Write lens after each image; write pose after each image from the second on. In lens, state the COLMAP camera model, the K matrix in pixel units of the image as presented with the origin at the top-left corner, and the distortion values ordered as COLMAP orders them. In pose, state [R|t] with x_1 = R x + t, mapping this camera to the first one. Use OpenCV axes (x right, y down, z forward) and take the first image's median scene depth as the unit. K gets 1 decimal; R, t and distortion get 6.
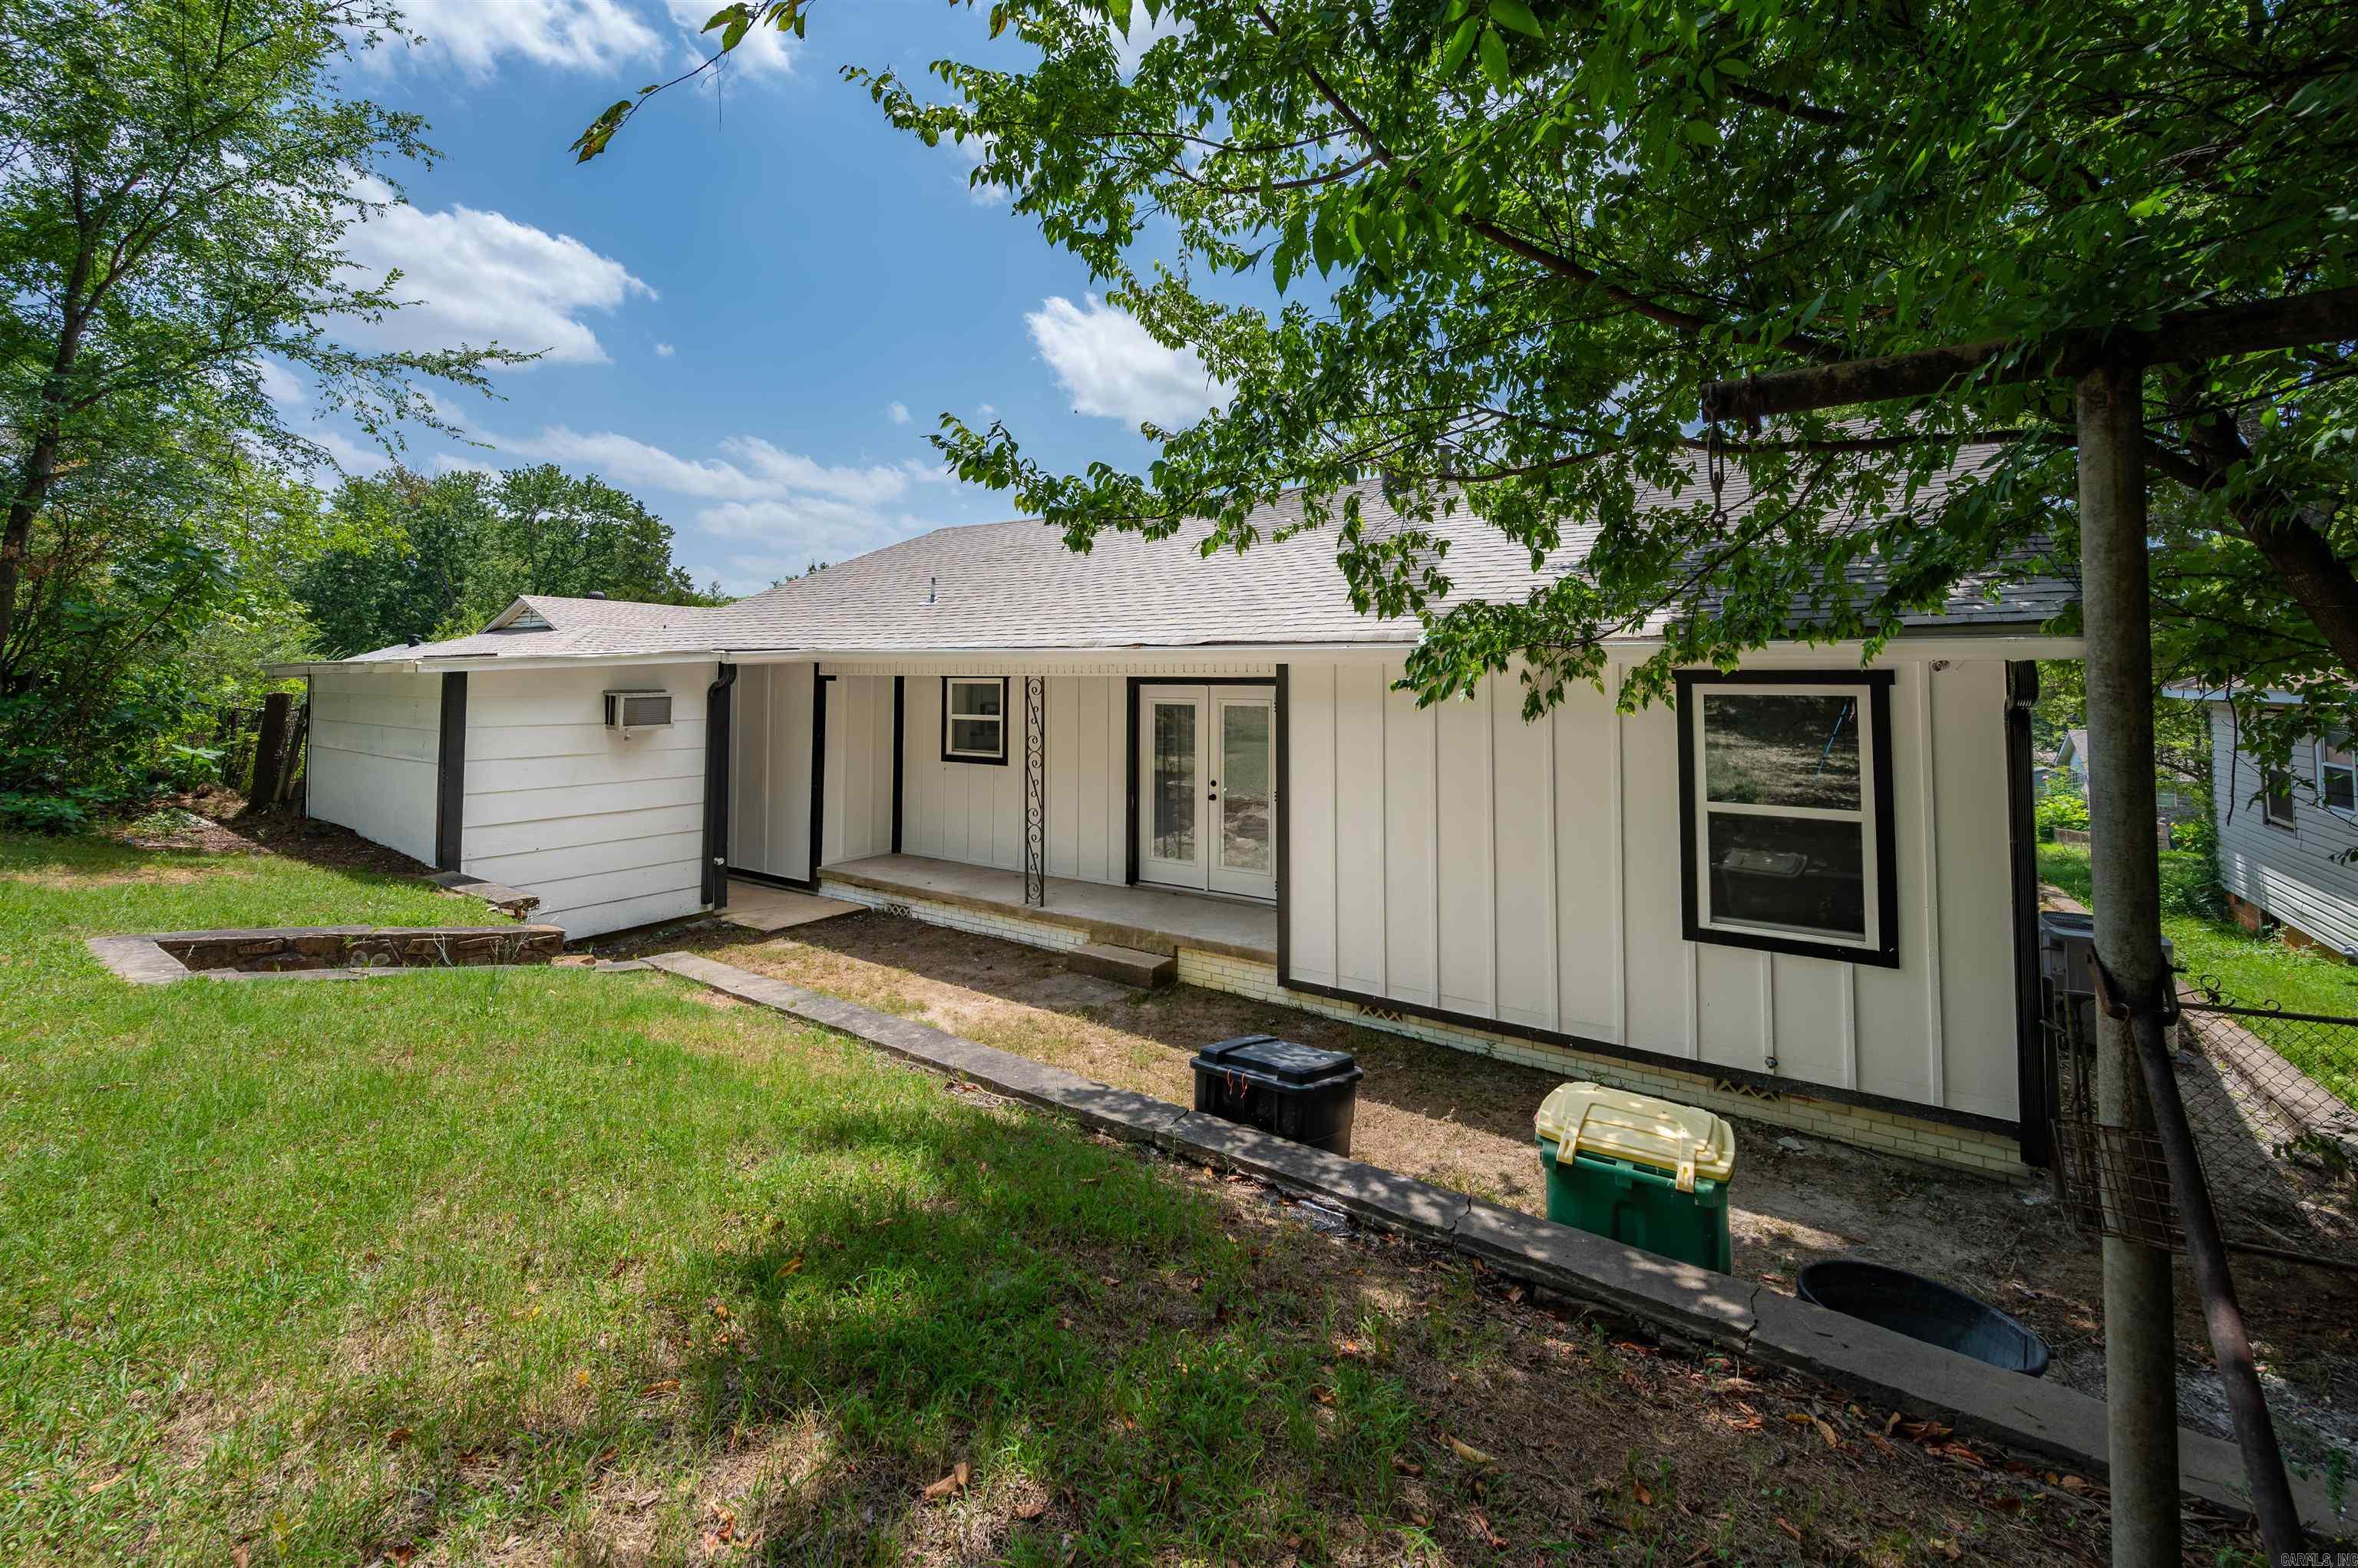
lens RADIAL K [[963.6, 0, 1180.1], [0, 963.6, 686.1], [0, 0, 1]] dist [0.002150, 0.000146]
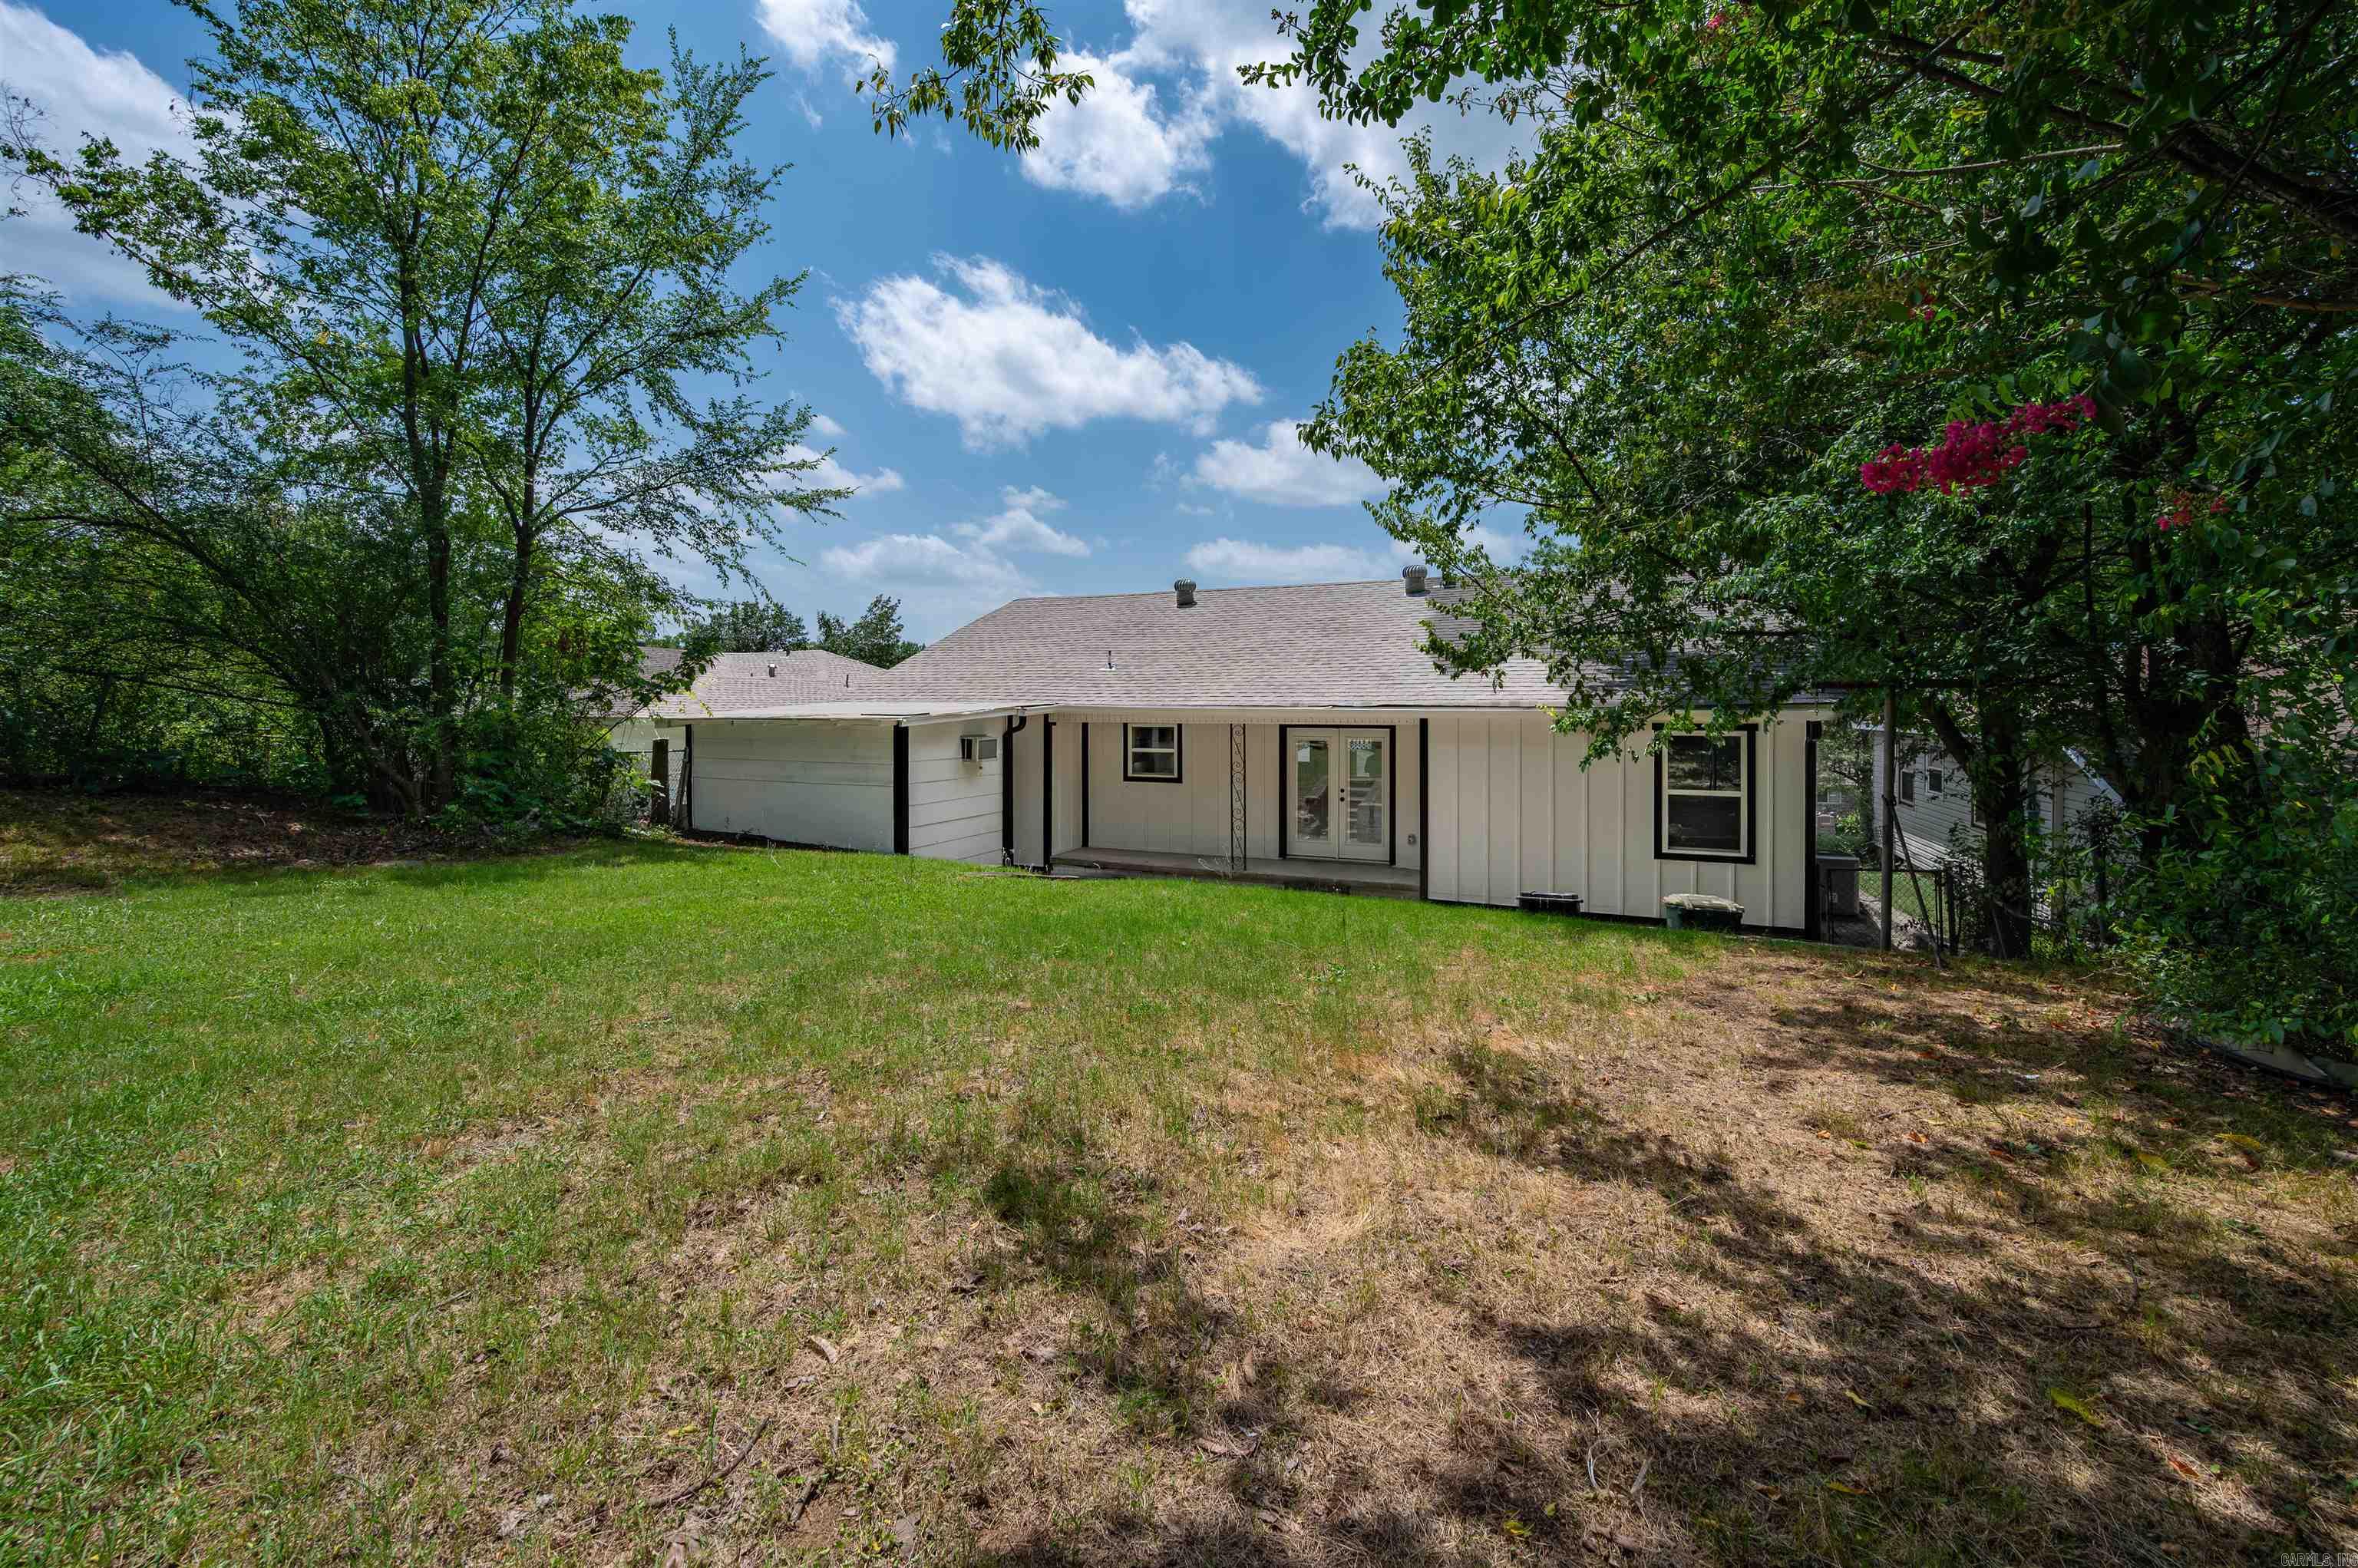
lens RADIAL K [[936.9, 0, 1170.5], [0, 936.9, 783.7], [0, 0, 1]] dist [-0.001301, -0.000186]
pose [[0.983727, -0.018533, 0.178709, -0.516333], [0.005120, 0.997153, 0.075226, -0.027823], [-0.179595, -0.073087, 0.981022, -0.454389]]
